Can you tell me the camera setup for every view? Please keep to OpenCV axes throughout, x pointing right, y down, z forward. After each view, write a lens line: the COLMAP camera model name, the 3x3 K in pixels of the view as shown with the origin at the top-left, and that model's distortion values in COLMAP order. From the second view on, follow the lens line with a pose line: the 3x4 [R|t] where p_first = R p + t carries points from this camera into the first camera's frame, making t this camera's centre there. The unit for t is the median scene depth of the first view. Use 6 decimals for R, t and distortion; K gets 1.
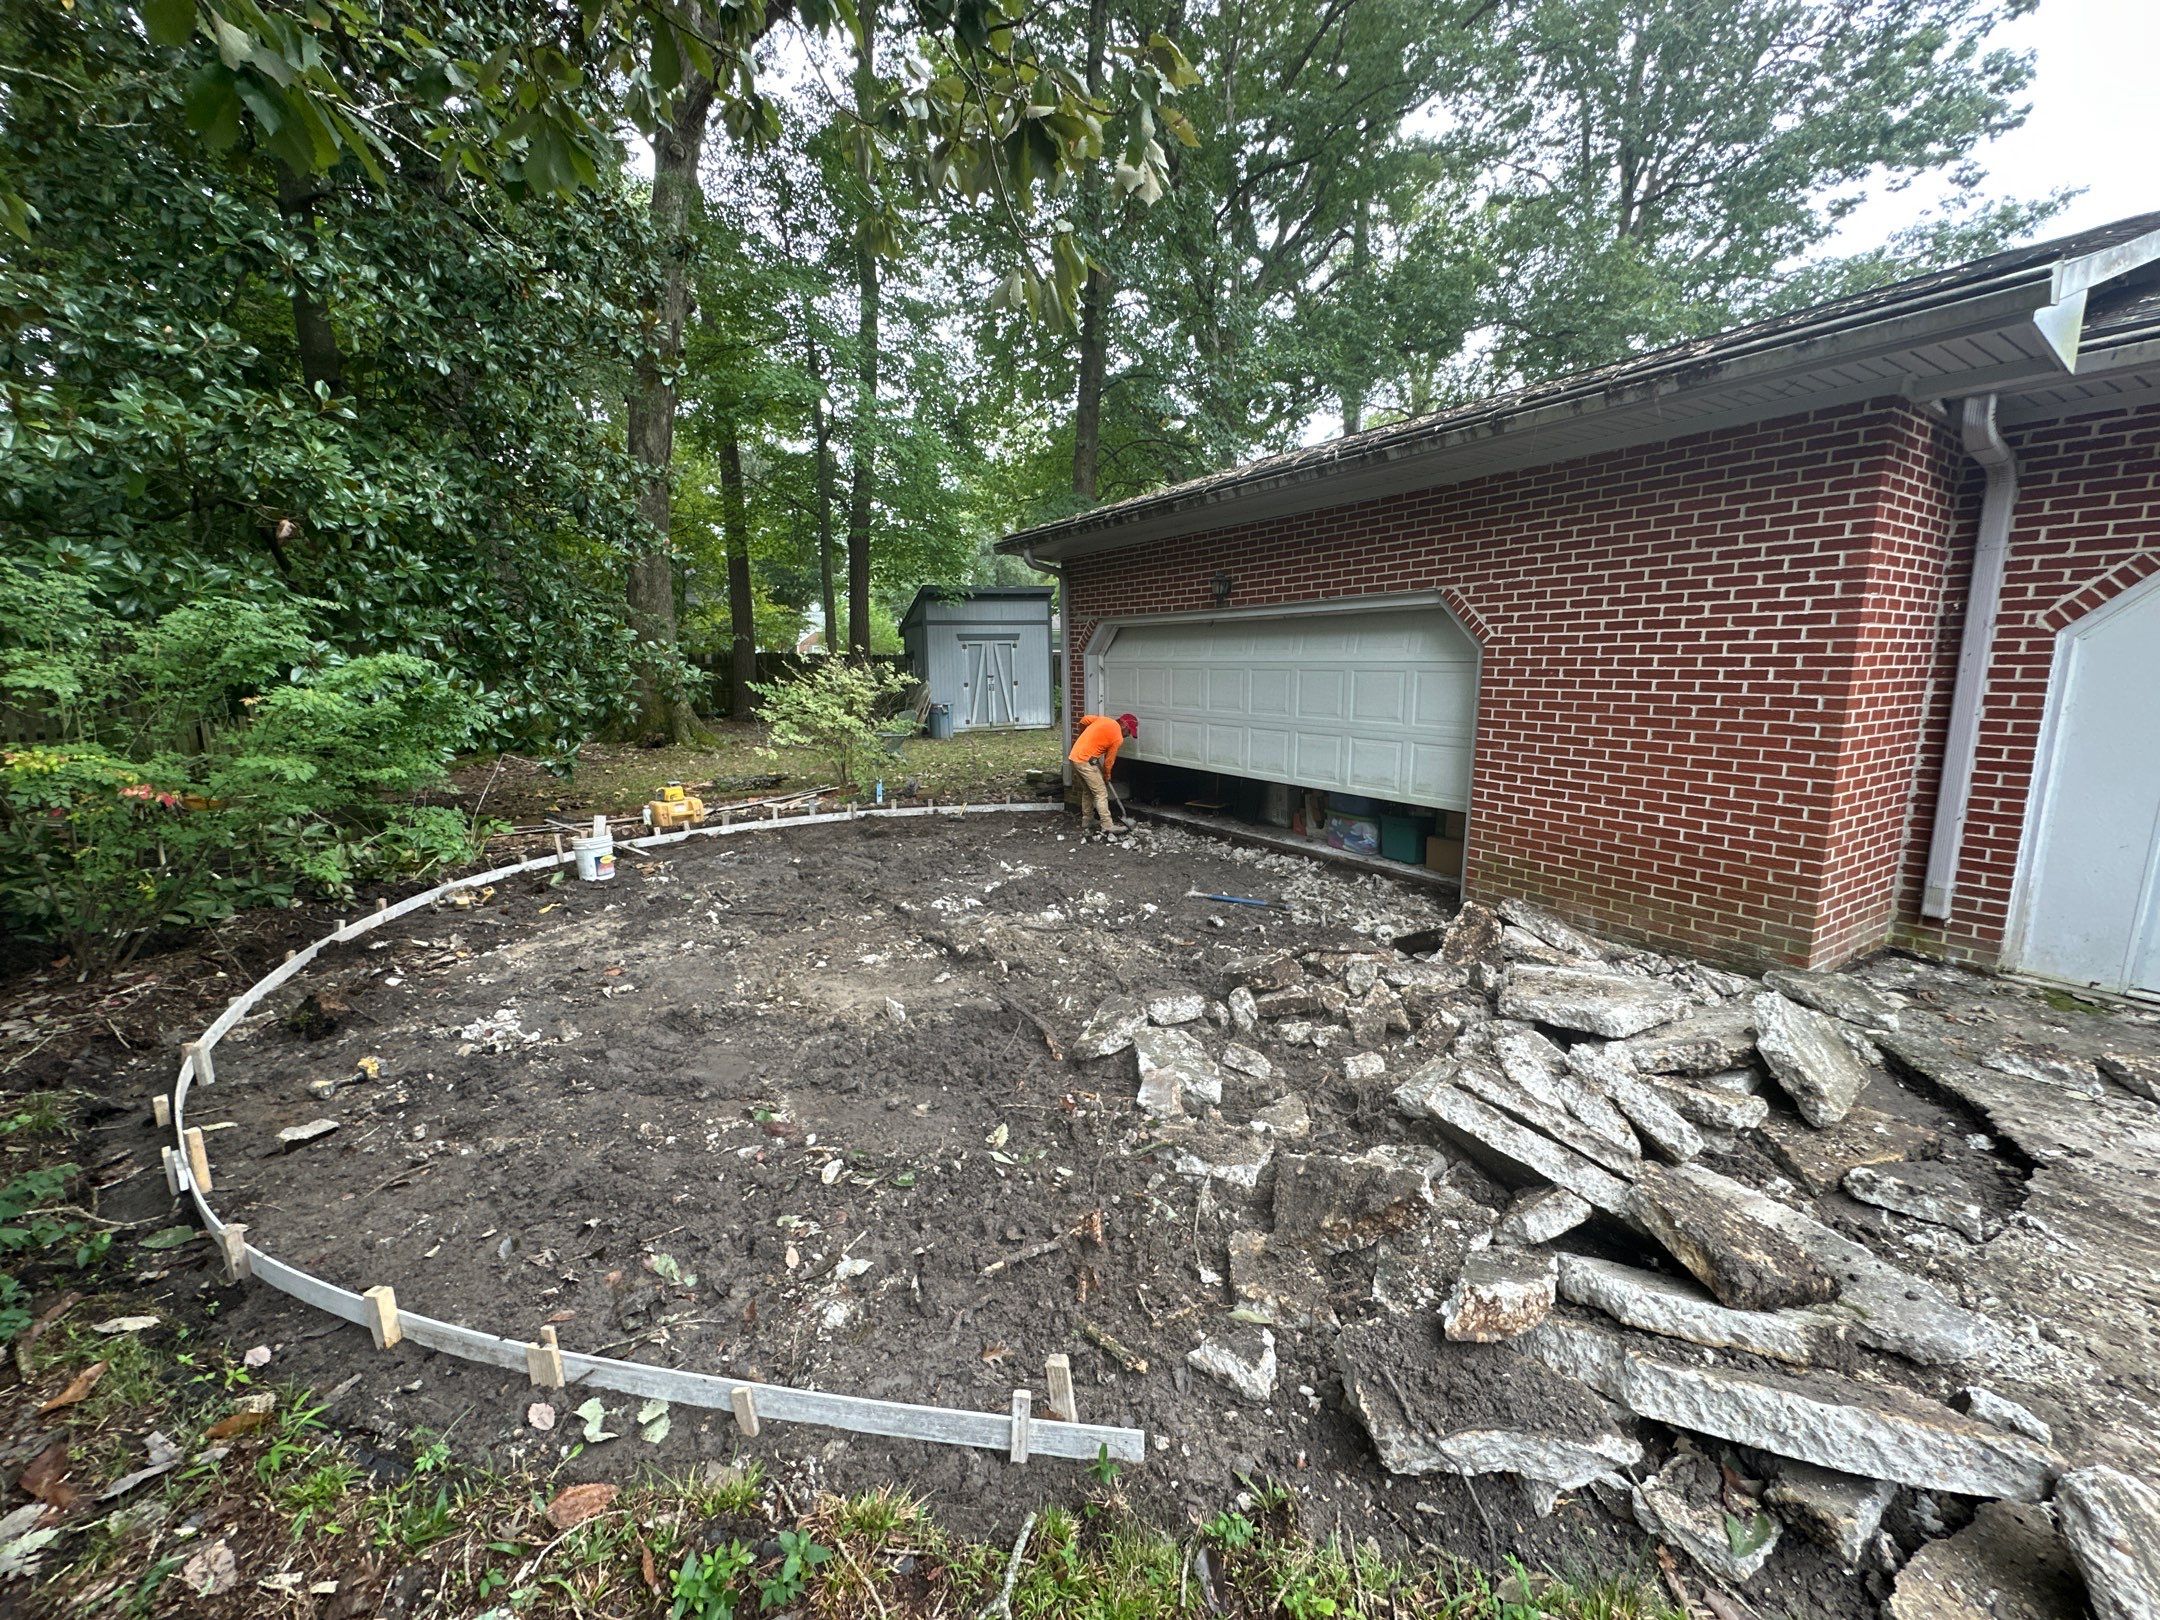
lens RADIAL K [[857.9, 0, 1078.6], [0, 857.9, 807.5], [0, 0, 1]] dist [-0.003829, 0.000707]
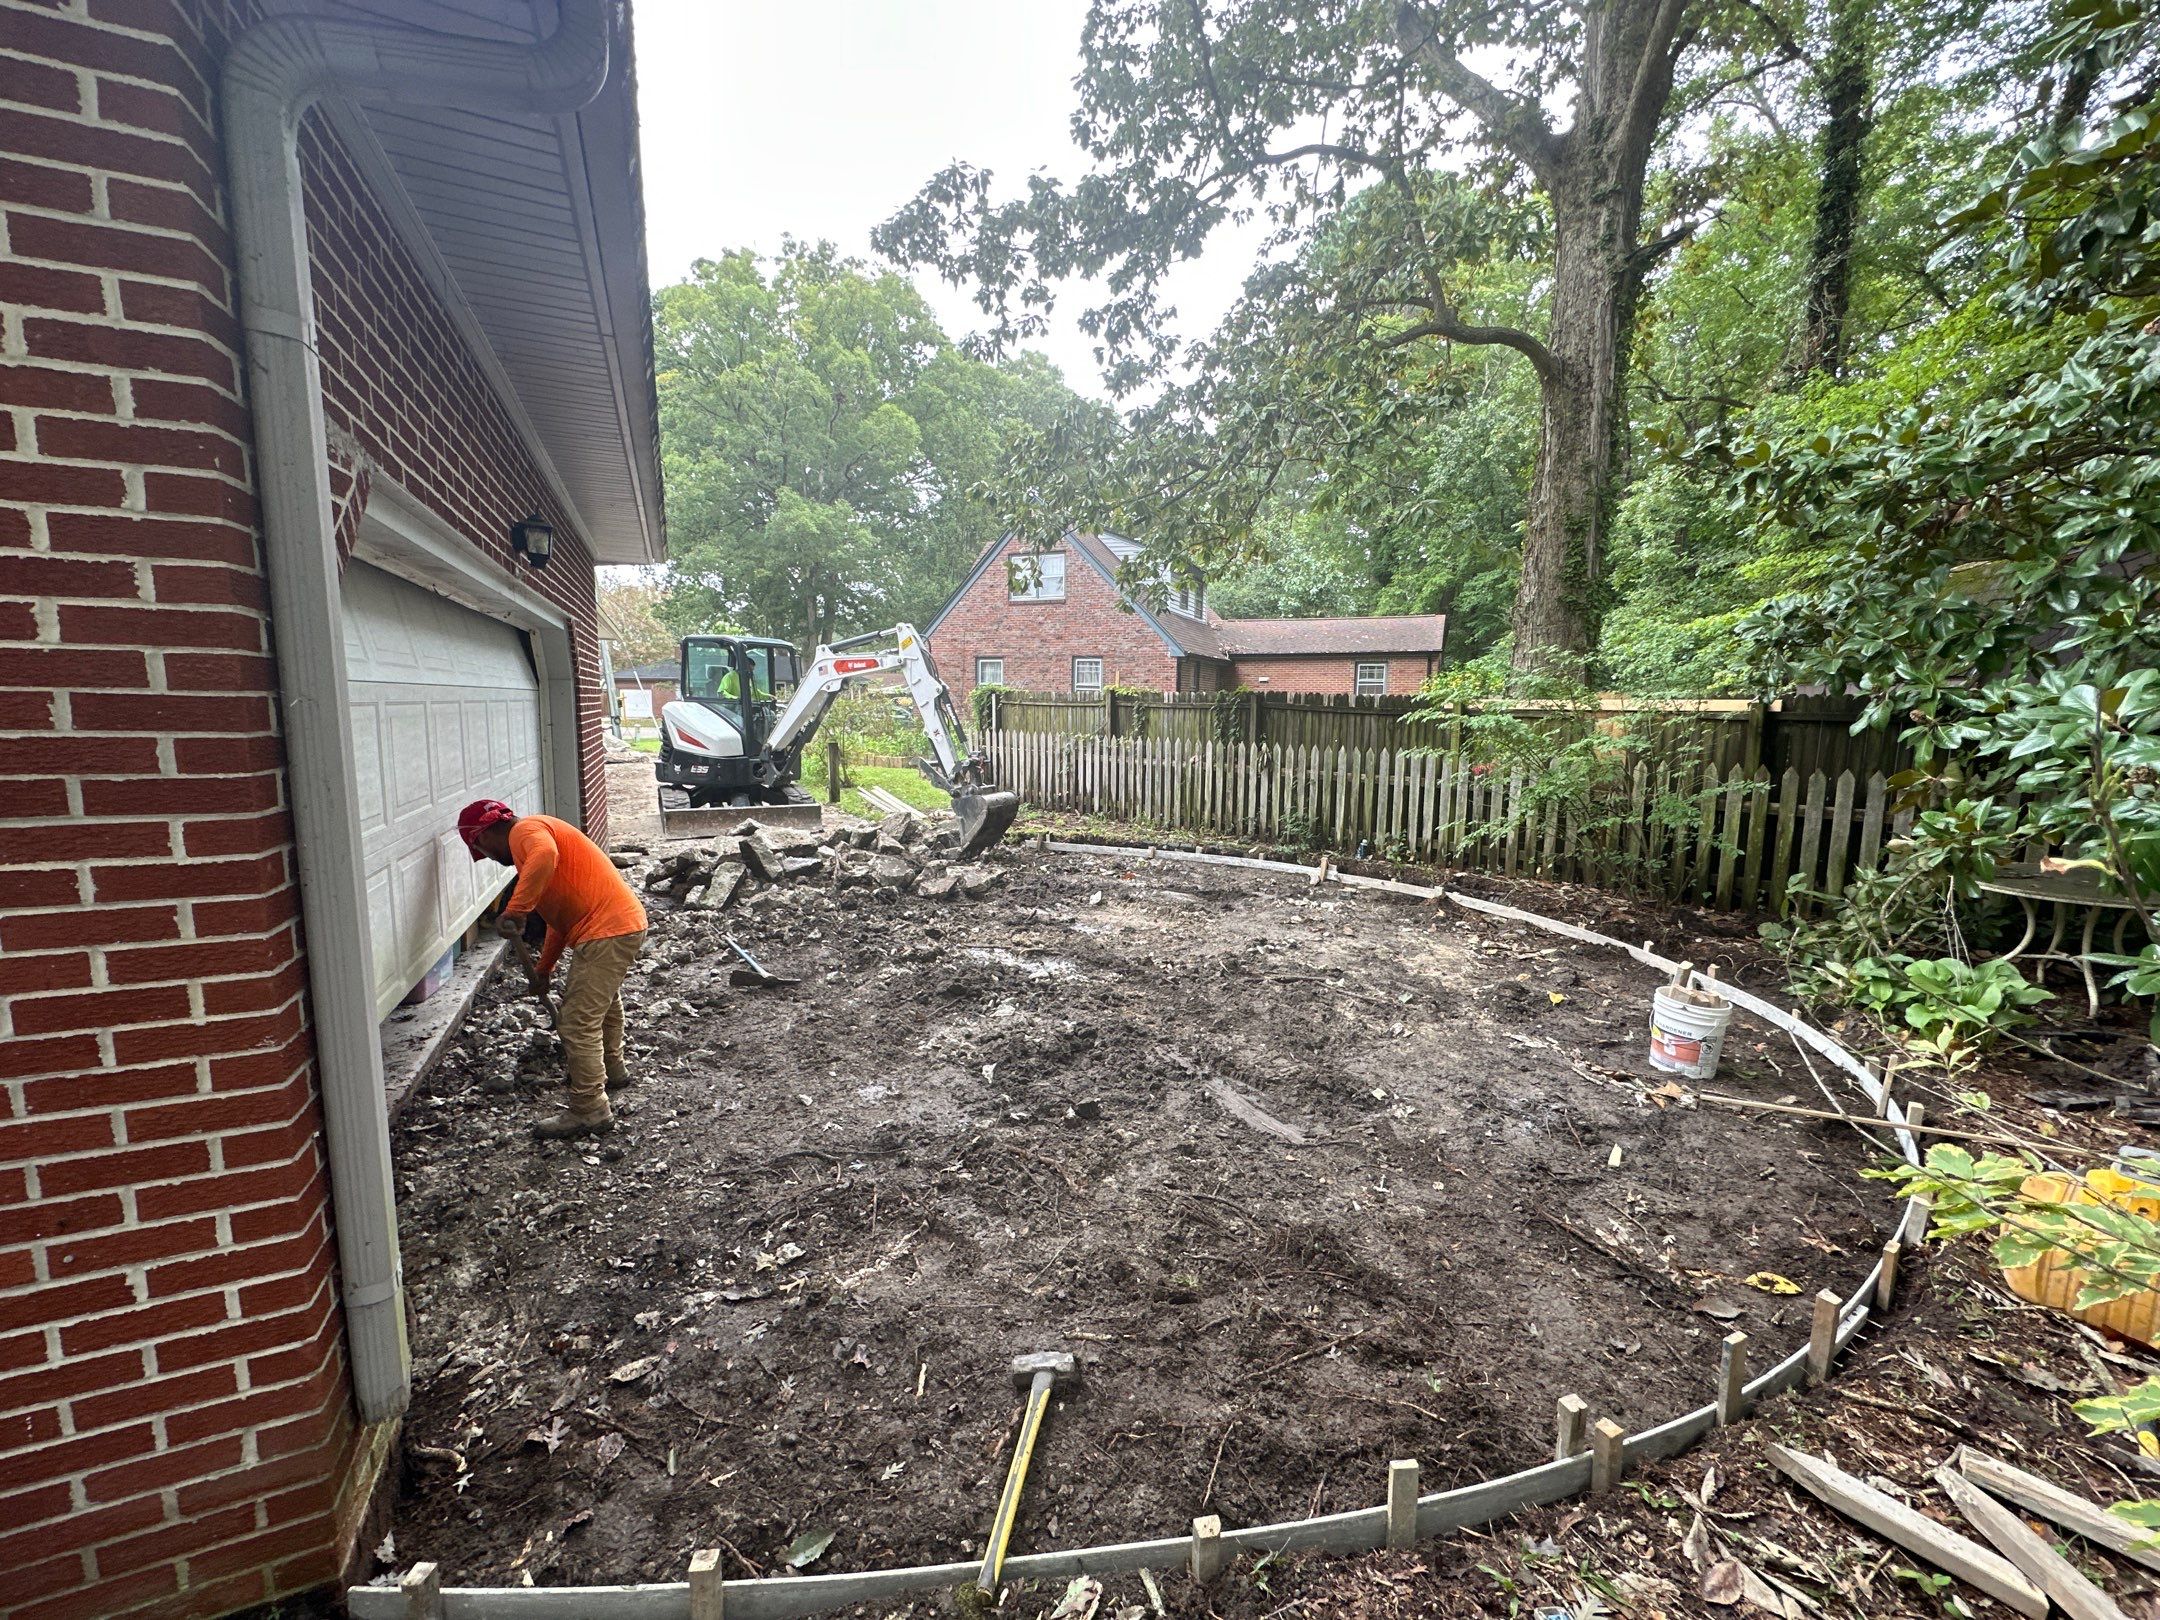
lens RADIAL K [[857.9, 0, 1078.6], [0, 857.9, 807.5], [0, 0, 1]] dist [-0.003829, 0.000707]
pose [[-0.988677, -0.032650, 0.146464, -0.327902], [0.010169, 0.959220, 0.282476, -0.323189], [-0.149714, 0.280767, -0.948027, 2.024953]]
